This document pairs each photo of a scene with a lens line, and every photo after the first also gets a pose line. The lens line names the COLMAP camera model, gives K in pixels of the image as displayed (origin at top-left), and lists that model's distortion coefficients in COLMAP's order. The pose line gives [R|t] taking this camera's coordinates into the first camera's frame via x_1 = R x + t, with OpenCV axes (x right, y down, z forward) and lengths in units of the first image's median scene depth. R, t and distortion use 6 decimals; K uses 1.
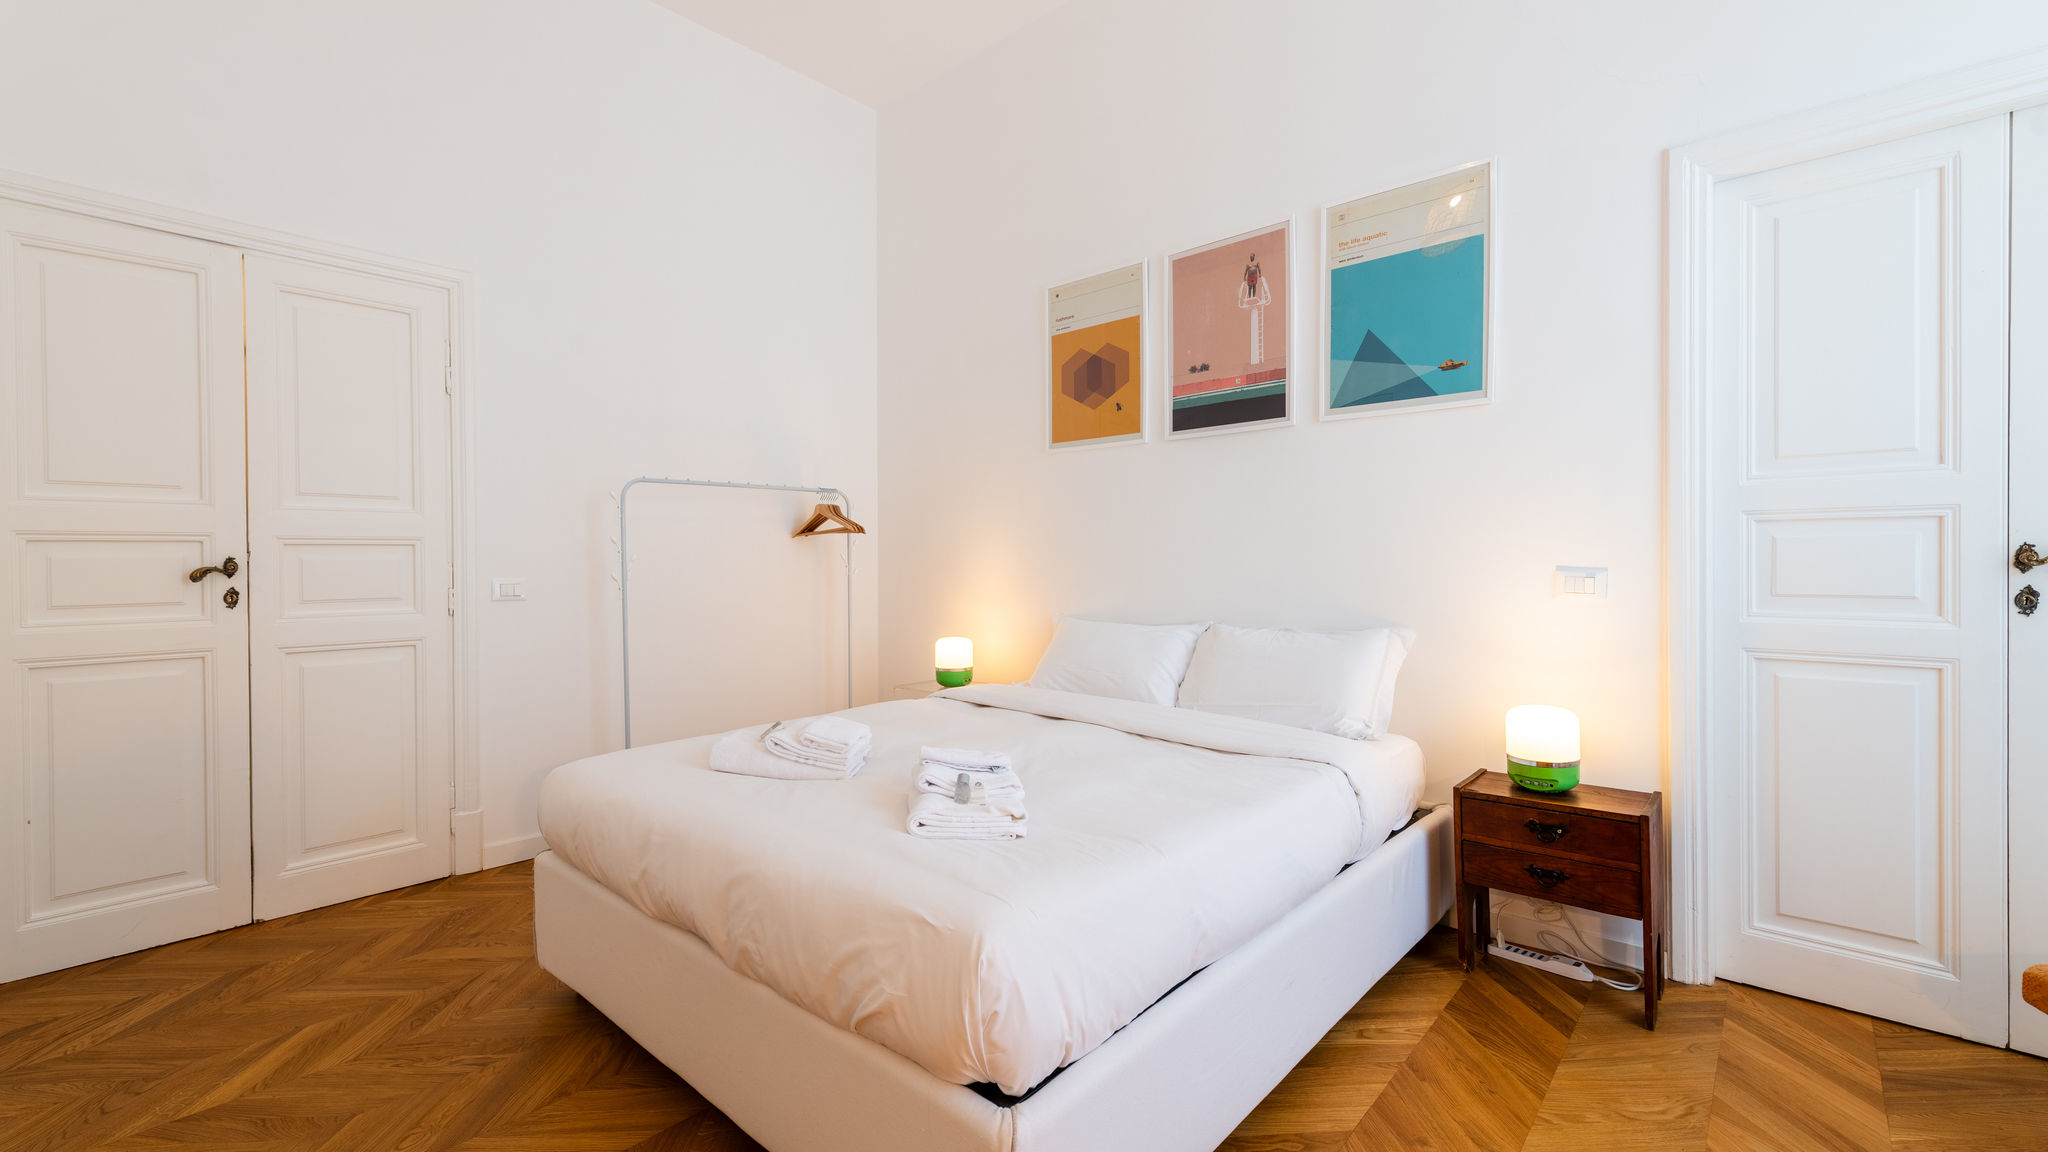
lens RADIAL K [[766.6, 0, 1024.0], [0, 766.6, 576.0], [0, 0, 1]] dist [0.000068, 0.000048]
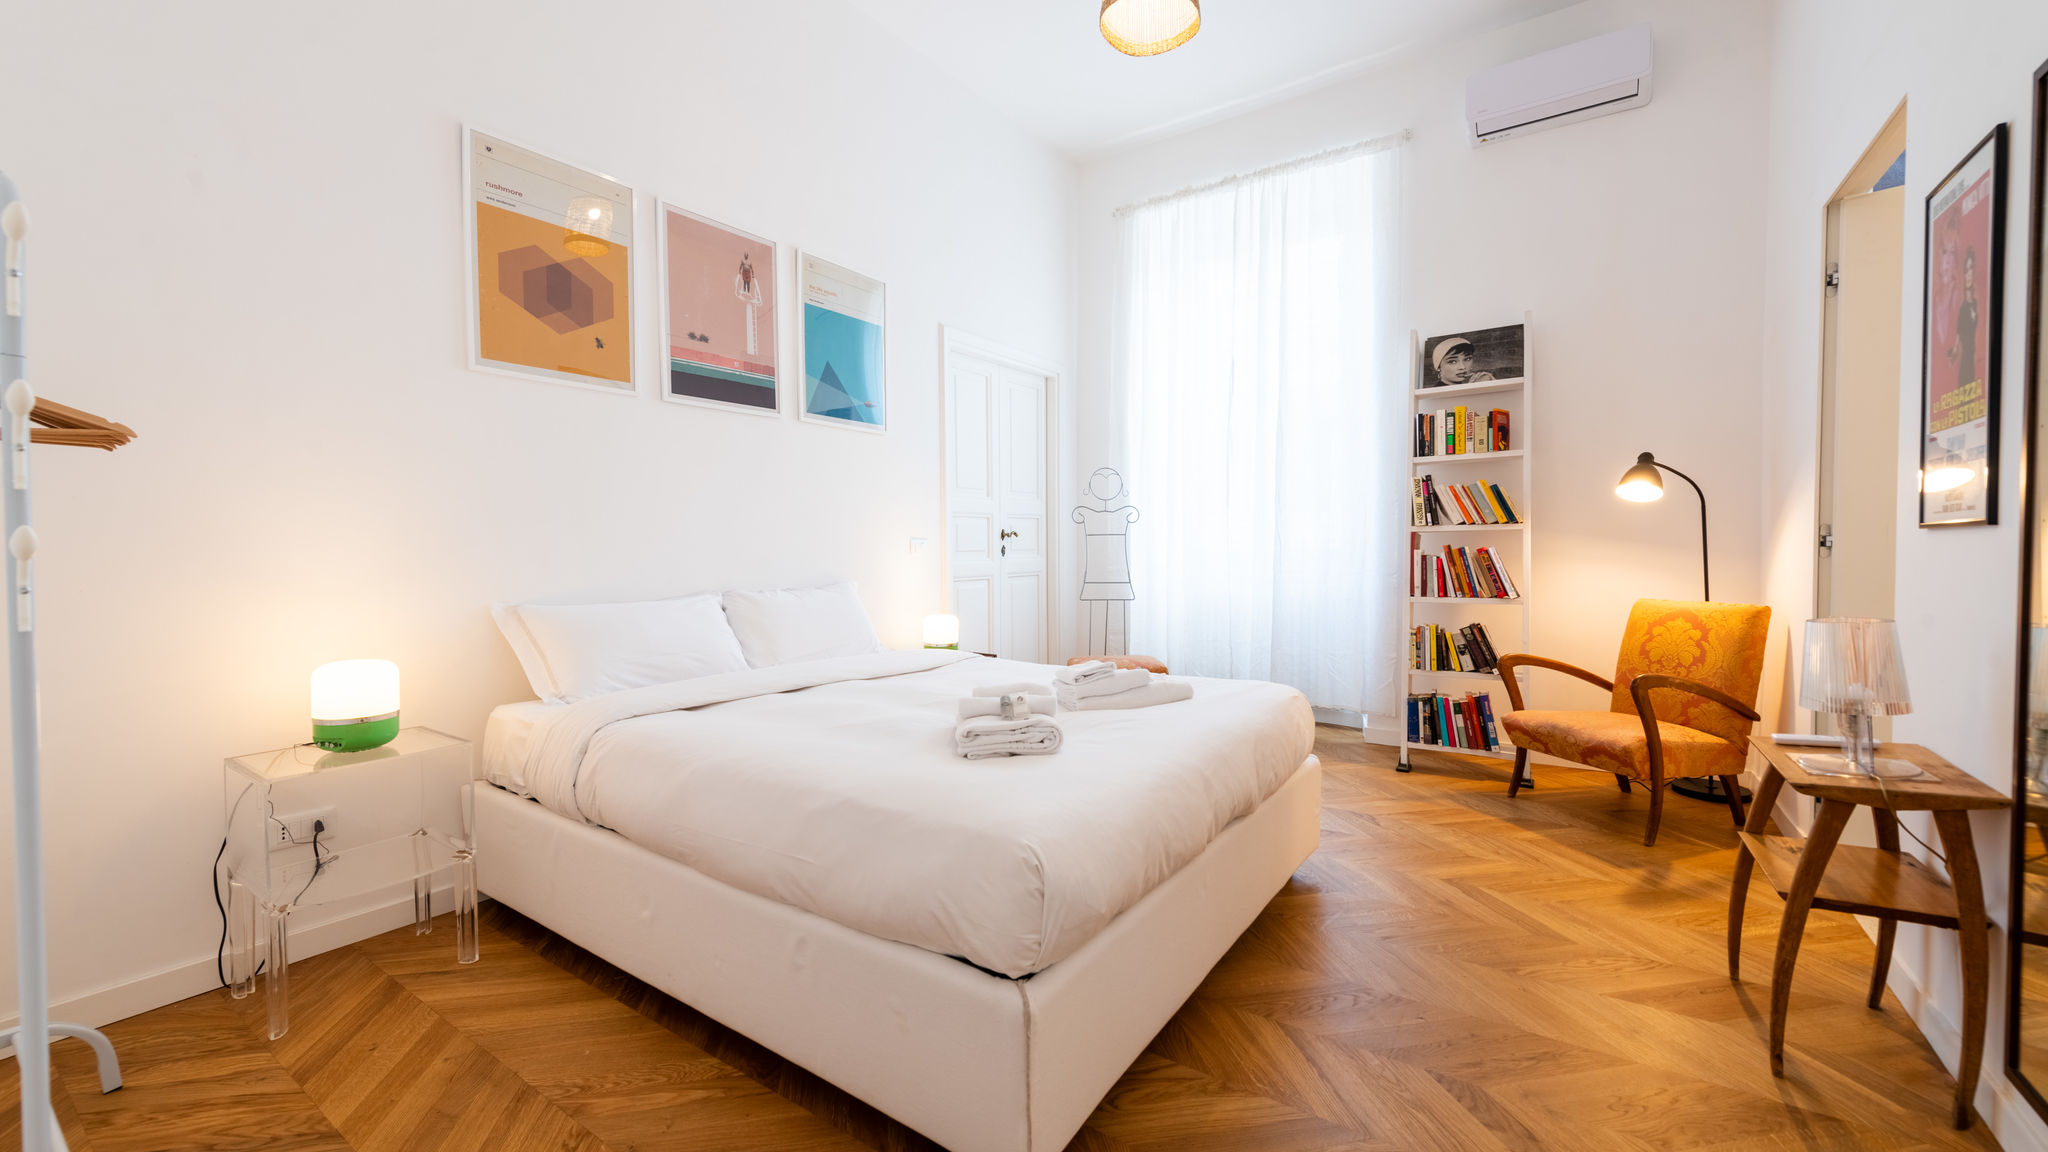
lens RADIAL K [[797.1, 0, 1018.5], [0, 797.1, 568.0], [0, 0, 1]] dist [0.017855, -0.010832]
pose [[-0.070445, -0.027376, 0.997140, -0.890286], [0.021244, 0.999355, 0.028938, 0.007980], [-0.997289, 0.023222, -0.069818, 0.699876]]
